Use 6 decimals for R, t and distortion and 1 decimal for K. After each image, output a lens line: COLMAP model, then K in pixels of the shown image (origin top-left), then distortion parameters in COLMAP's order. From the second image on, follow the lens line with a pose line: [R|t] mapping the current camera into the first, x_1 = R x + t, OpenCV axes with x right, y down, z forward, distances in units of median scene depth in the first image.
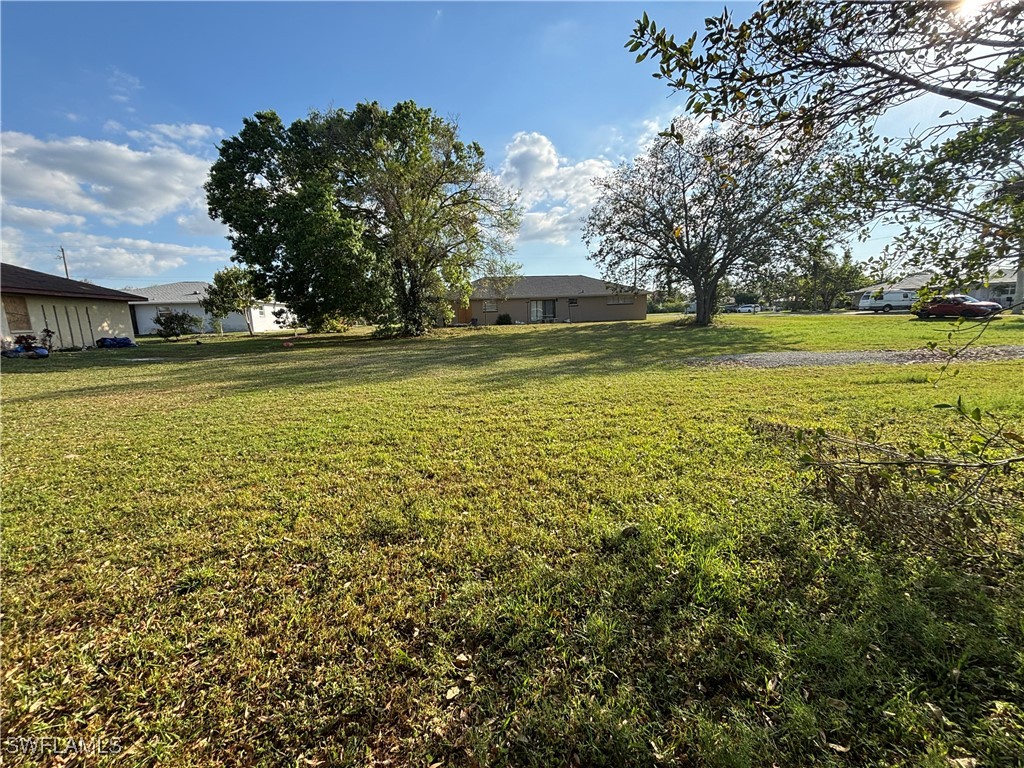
lens RADIAL K [[414.8, 0, 516.9], [0, 414.8, 386.1], [0, 0, 1]] dist [0.000888, -0.000028]
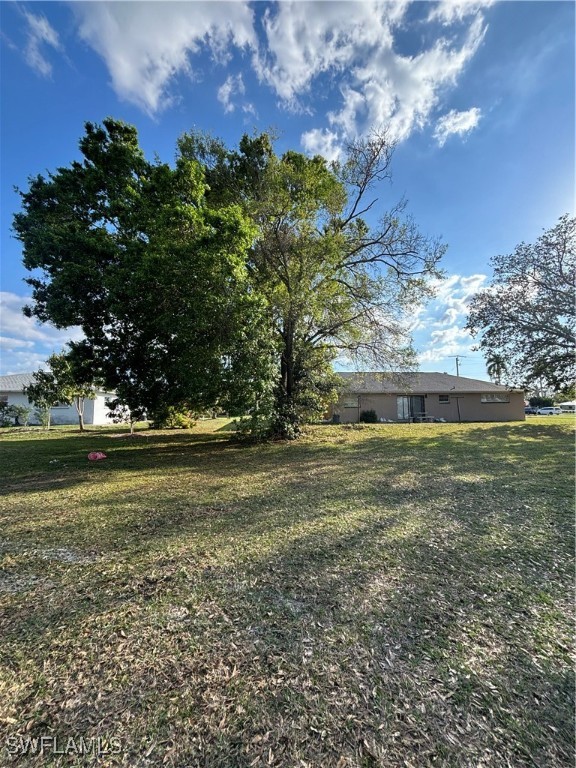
lens RADIAL K [[311.1, 0, 288.0], [0, 311.1, 384.0], [0, 0, 1]] dist [0.000888, -0.000028]
pose [[0.996037, 0.012029, -0.088118, -0.172708], [-0.033895, 0.967376, -0.251067, -0.067621], [0.082224, 0.253059, 0.963950, 0.402246]]
